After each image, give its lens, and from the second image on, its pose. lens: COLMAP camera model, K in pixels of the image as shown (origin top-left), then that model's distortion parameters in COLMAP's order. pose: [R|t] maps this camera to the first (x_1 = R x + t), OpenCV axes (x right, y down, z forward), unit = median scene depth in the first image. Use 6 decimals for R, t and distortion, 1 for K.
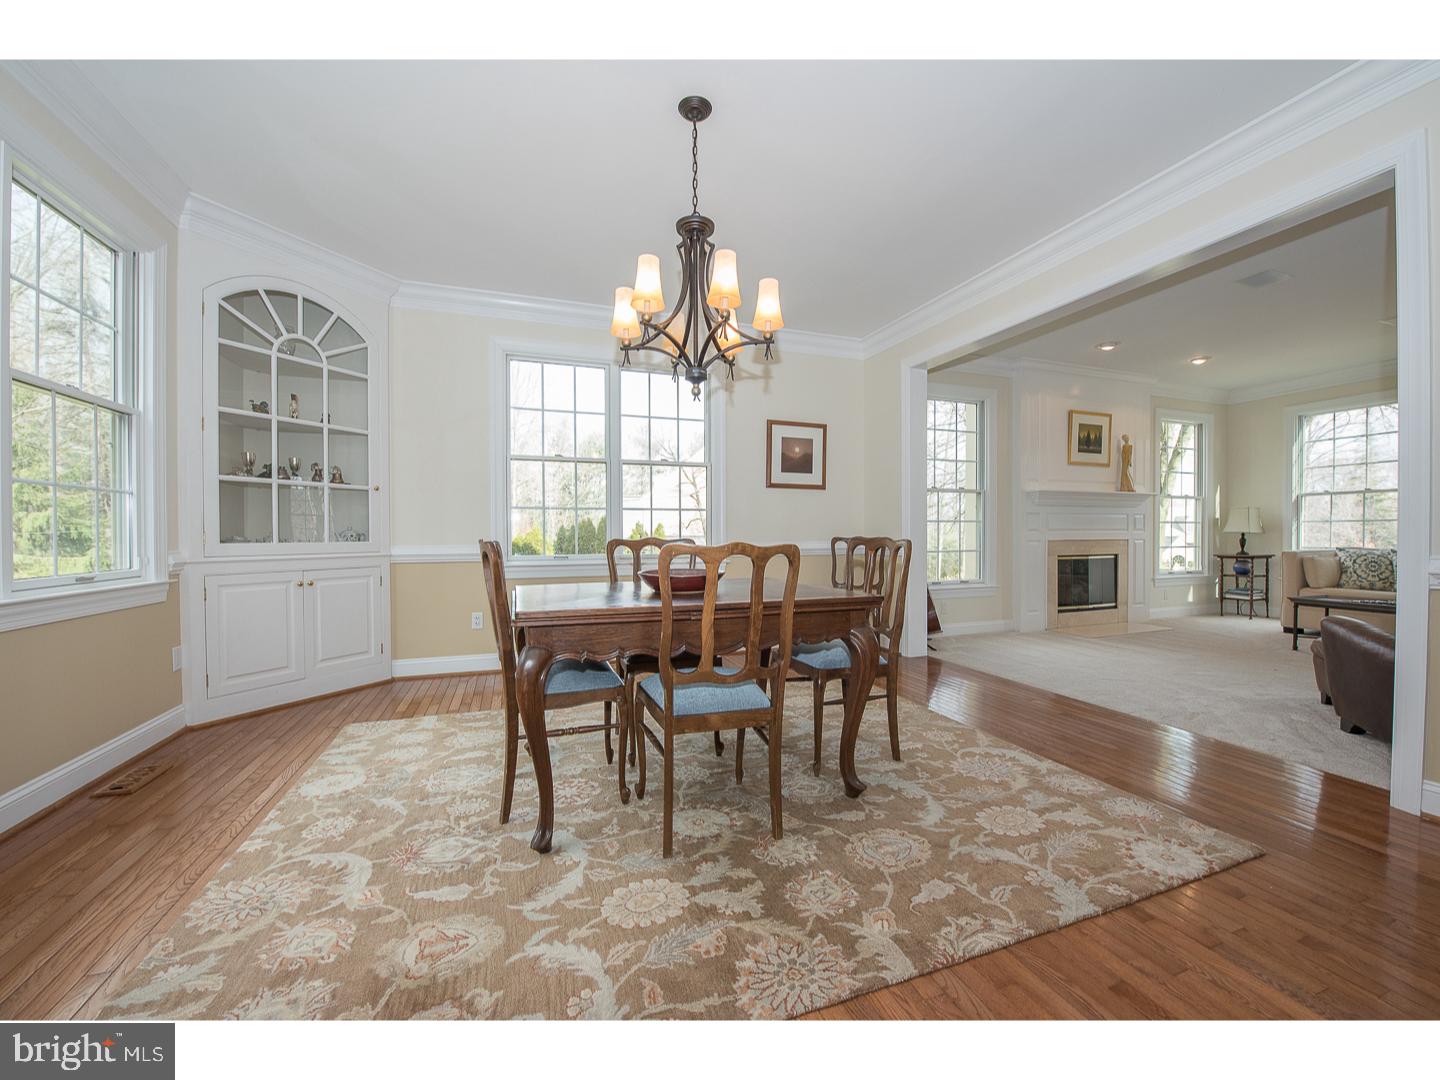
lens RADIAL K [[573.5, 0, 720.3], [0, 573.5, 537.6], [0, 0, 1]] dist [-0.016954, -0.000209]
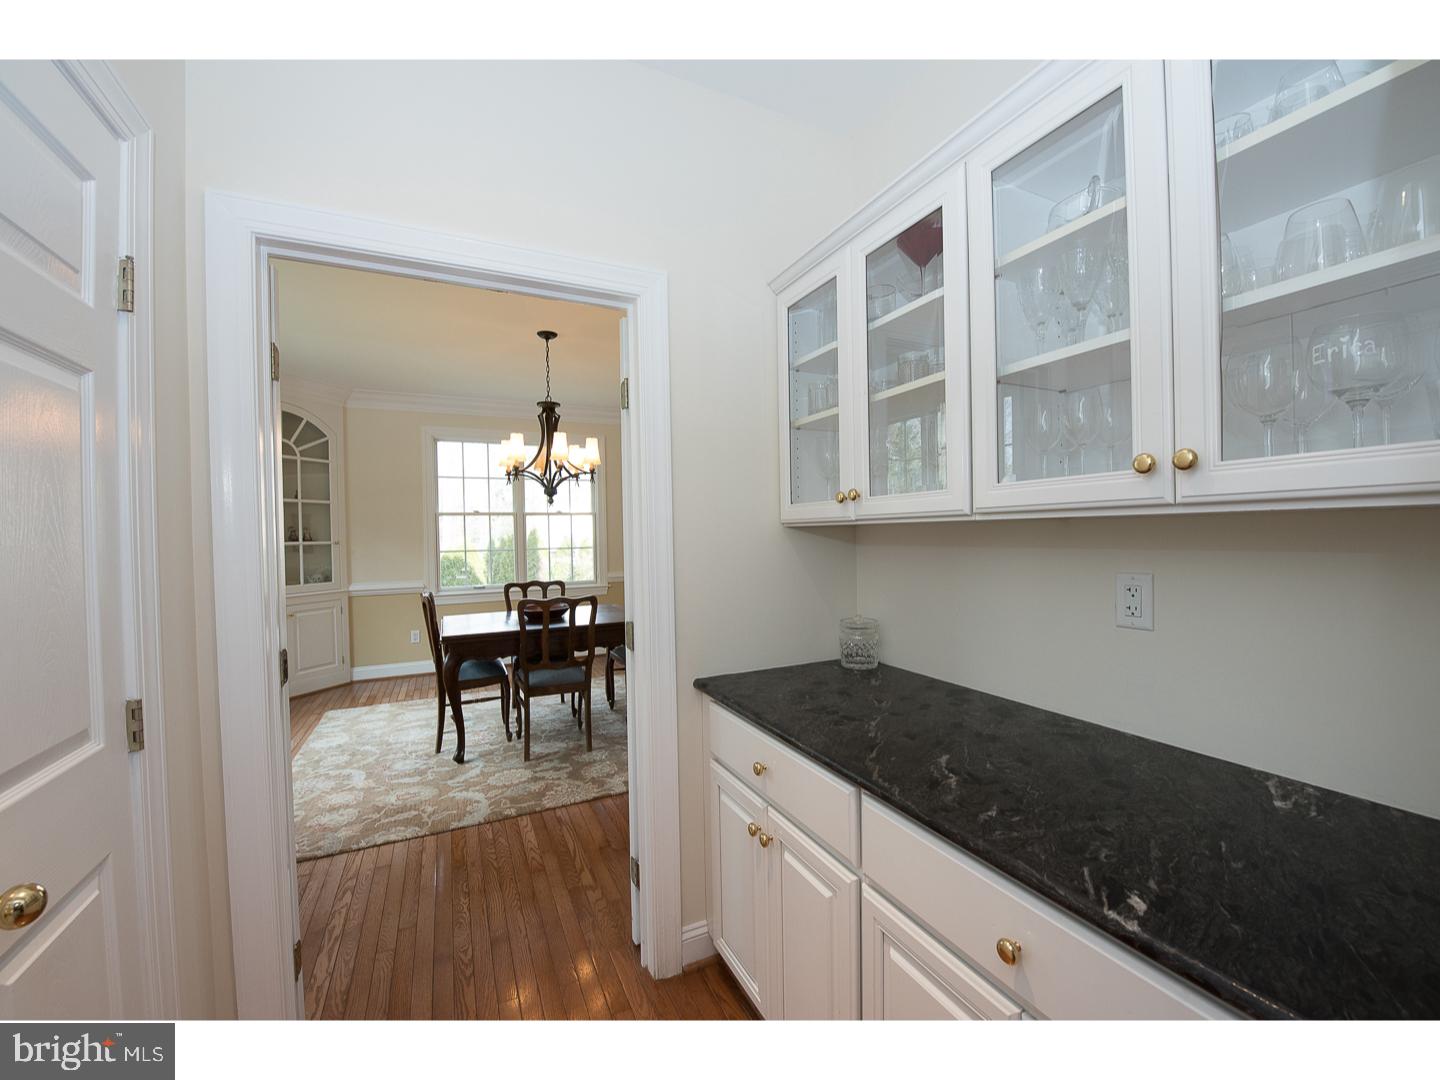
lens RADIAL K [[573.5, 0, 722.9], [0, 573.5, 539.9], [0, 0, 1]] dist [-0.016954, -0.000209]
pose [[0.994269, -0.016022, 0.105699, 0.329949], [0.015721, 0.999870, 0.003679, -0.160686], [-0.105744, -0.001996, 0.994391, -0.866216]]
